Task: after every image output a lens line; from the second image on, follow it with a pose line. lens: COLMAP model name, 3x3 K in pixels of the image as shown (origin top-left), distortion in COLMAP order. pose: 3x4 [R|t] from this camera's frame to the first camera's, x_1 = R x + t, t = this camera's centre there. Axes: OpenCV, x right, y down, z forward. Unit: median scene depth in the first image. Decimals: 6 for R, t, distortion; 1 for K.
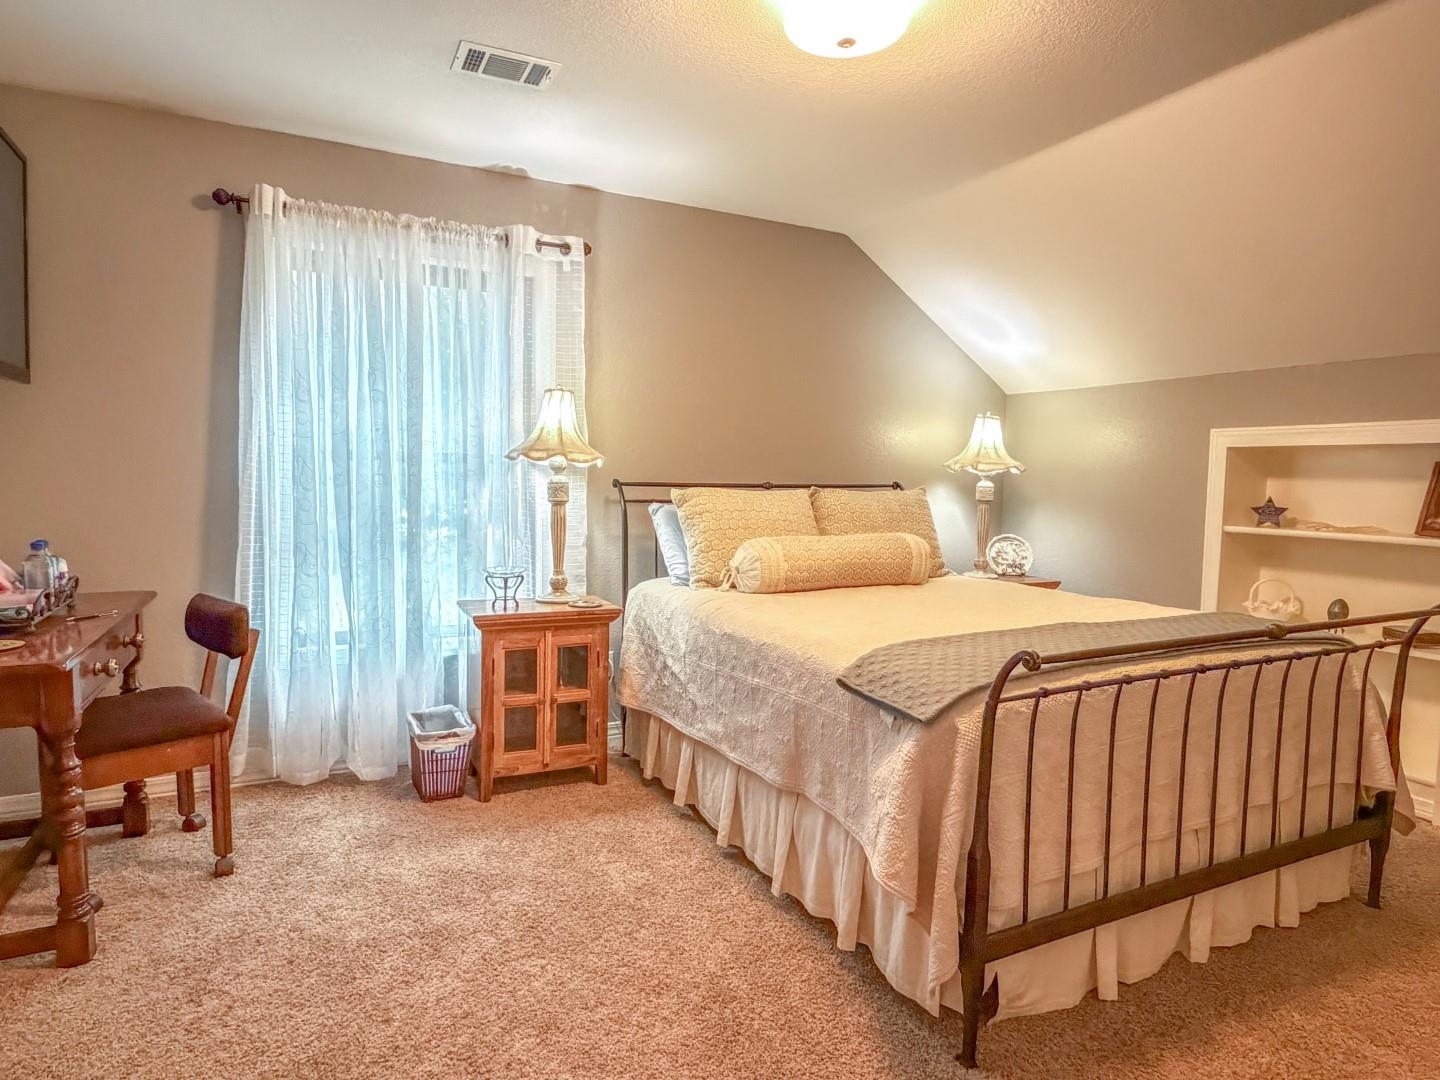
lens RADIAL K [[846.8, 0, 718.8], [0, 846.8, 543.7], [0, 0, 1]] dist [-0.000860, 0.000003]
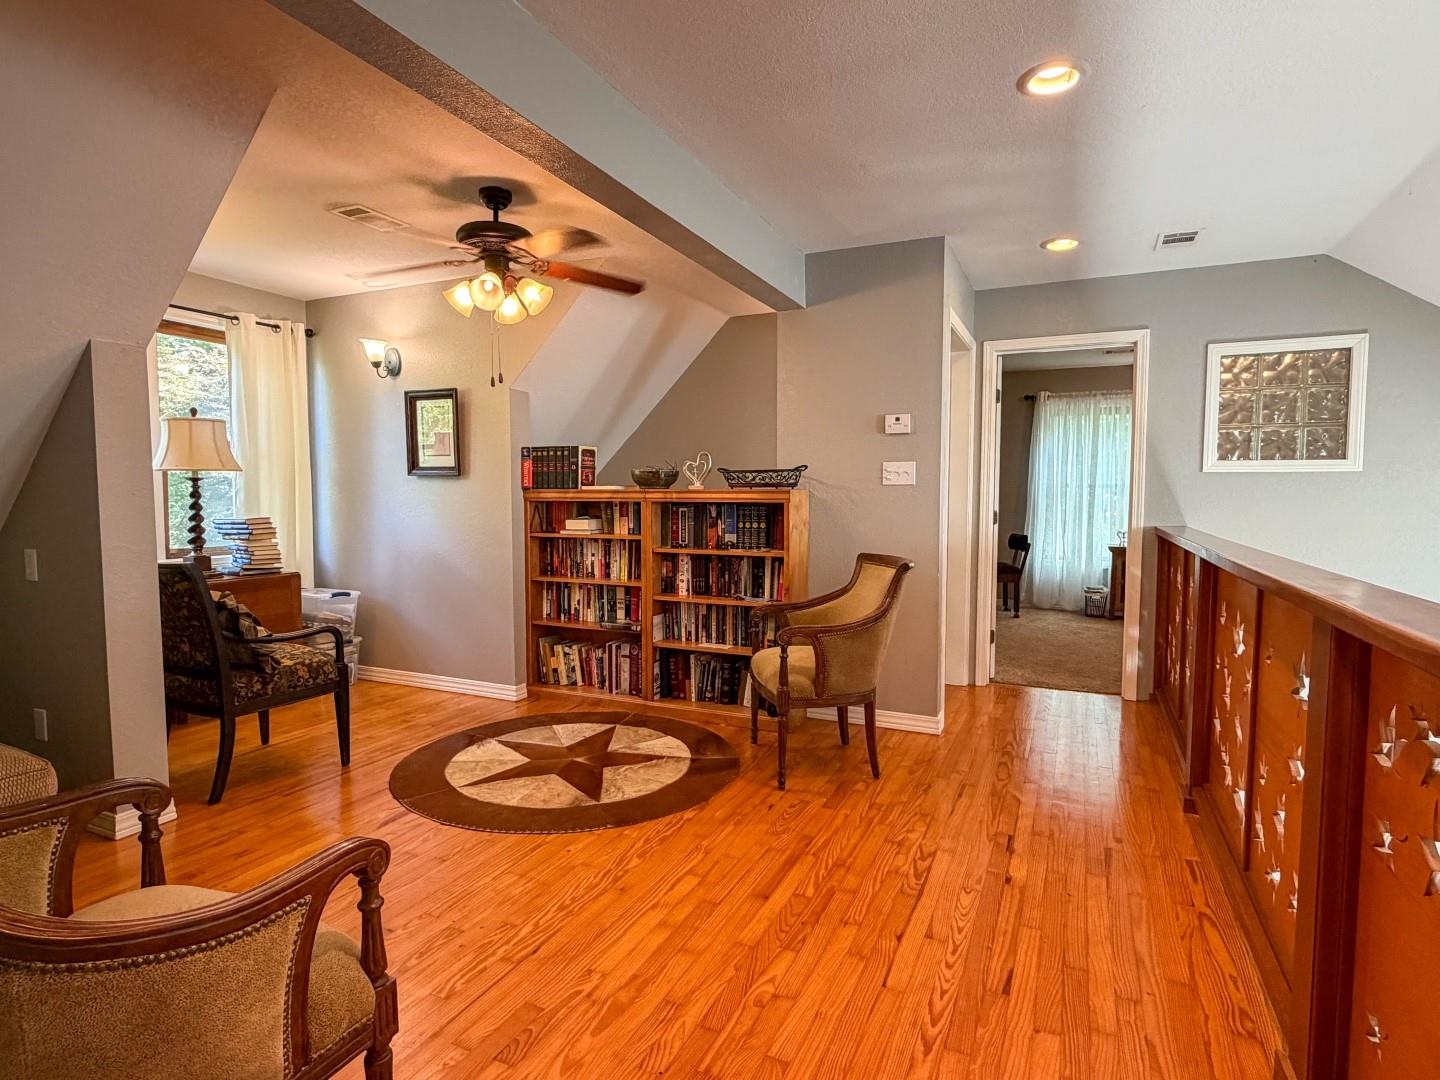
lens RADIAL K [[771.6, 0, 720.0], [0, 771.6, 540.0], [0, 0, 1]] dist [-0.000017, 0.000168]
pose [[0.625374, 0.034490, -0.779562, 0.800625], [-0.054498, 0.998514, 0.000459, 0.125836], [0.778420, 0.042197, 0.626325, -1.401536]]
